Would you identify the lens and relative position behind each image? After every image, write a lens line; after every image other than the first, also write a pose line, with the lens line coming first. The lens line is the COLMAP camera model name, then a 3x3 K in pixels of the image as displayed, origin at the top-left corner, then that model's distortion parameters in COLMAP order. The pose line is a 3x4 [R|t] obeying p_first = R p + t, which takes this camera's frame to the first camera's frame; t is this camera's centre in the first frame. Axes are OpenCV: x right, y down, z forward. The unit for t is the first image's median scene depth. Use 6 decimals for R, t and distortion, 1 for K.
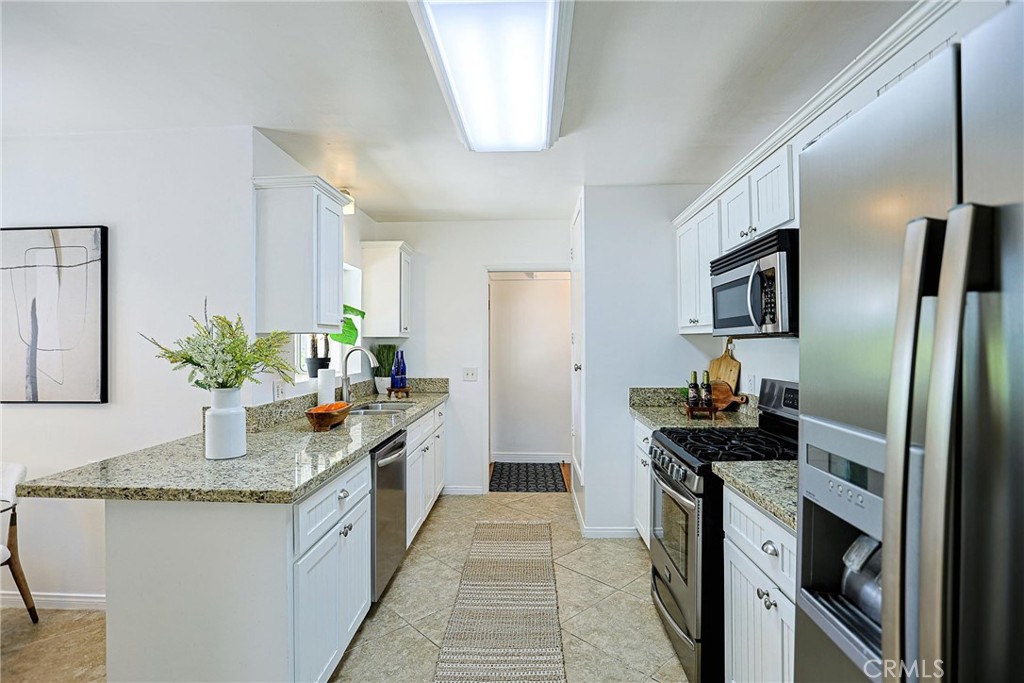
lens RADIAL K [[500.5, 0, 514.7], [0, 500.5, 338.3], [0, 0, 1]] dist [-0.051333, 0.018722]
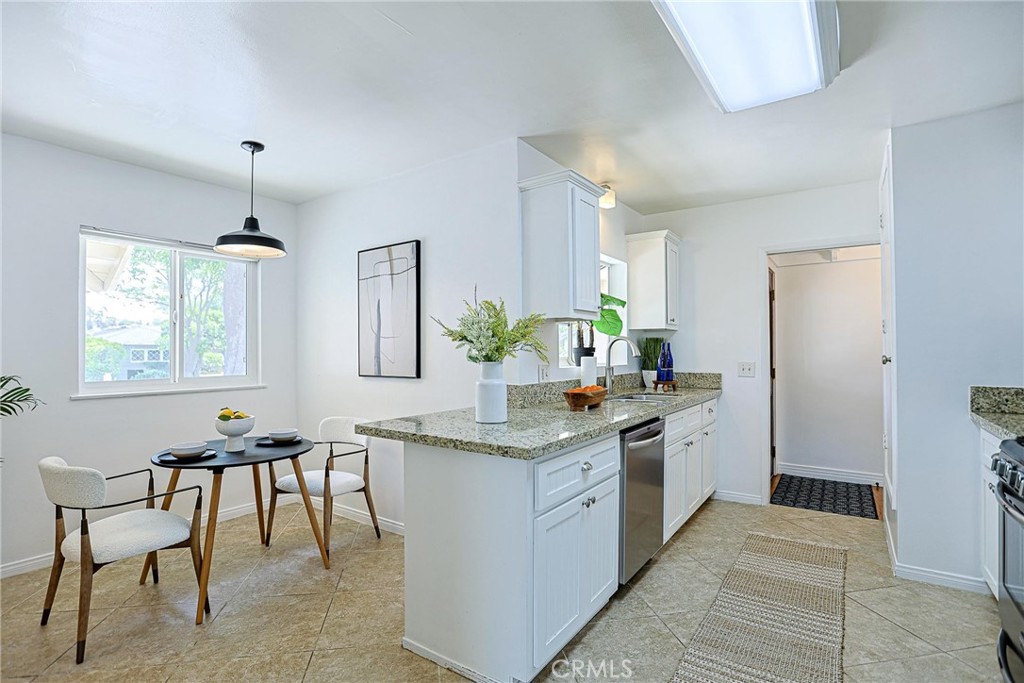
lens RADIAL K [[500.5, 0, 505.6], [0, 500.5, 342.5], [0, 0, 1]] dist [-0.051333, 0.018722]
pose [[0.835778, -0.007991, -0.549009, 0.067455], [0.004354, 0.999959, -0.007928, 0.050293], [0.549050, 0.004236, 0.835779, 0.029529]]
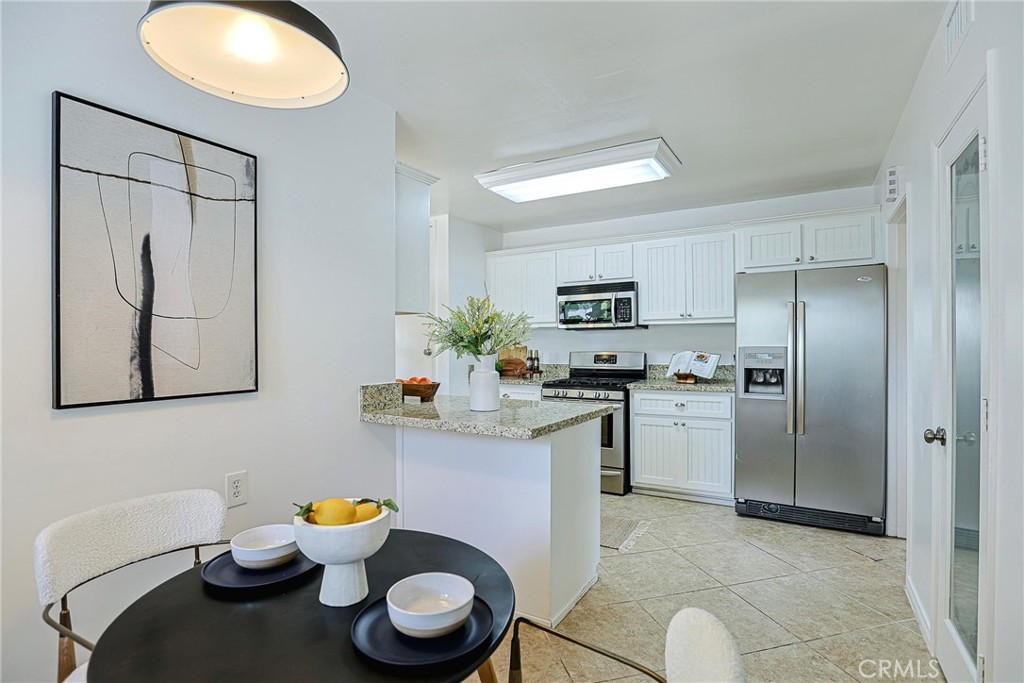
lens RADIAL K [[500.5, 0, 509.8], [0, 500.5, 349.4], [0, 0, 1]] dist [-0.051333, 0.018722]
pose [[0.491209, -0.004770, 0.871028, -1.312885], [-0.002893, 0.999971, 0.007107, 0.061313], [-0.871037, -0.006011, 0.491181, 0.275631]]
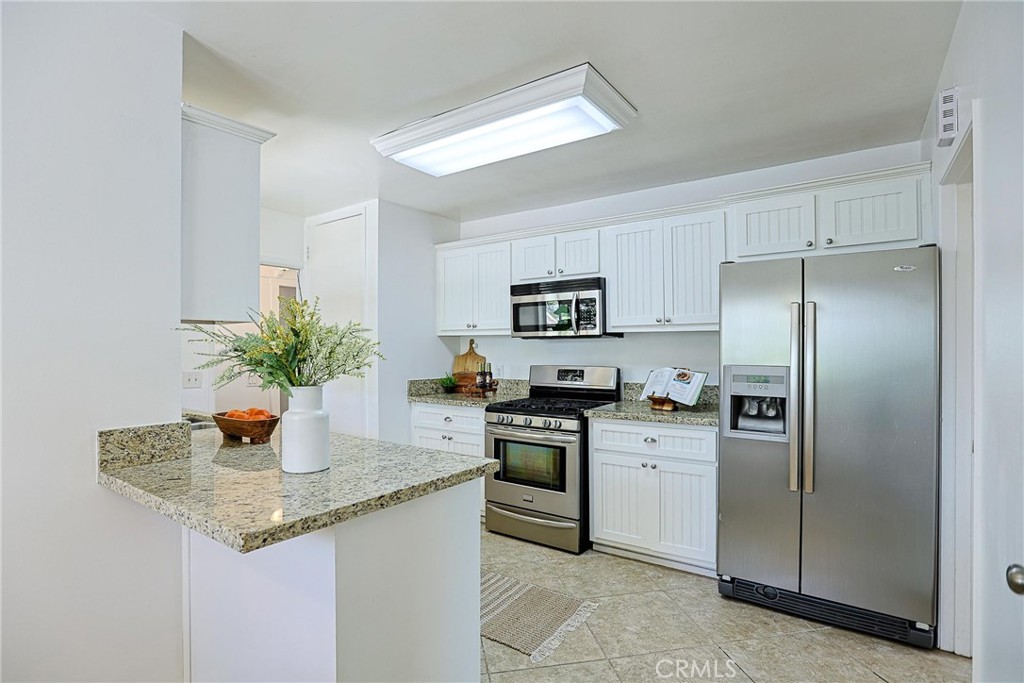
lens RADIAL K [[500.5, 0, 512.0], [0, 500.5, 350.3], [0, 0, 1]] dist [-0.051333, 0.018722]
pose [[0.549782, -0.001076, 0.835307, -0.855167], [-0.005143, 0.999976, 0.004673, 0.029223], [-0.835292, -0.006865, 0.549764, 0.204299]]
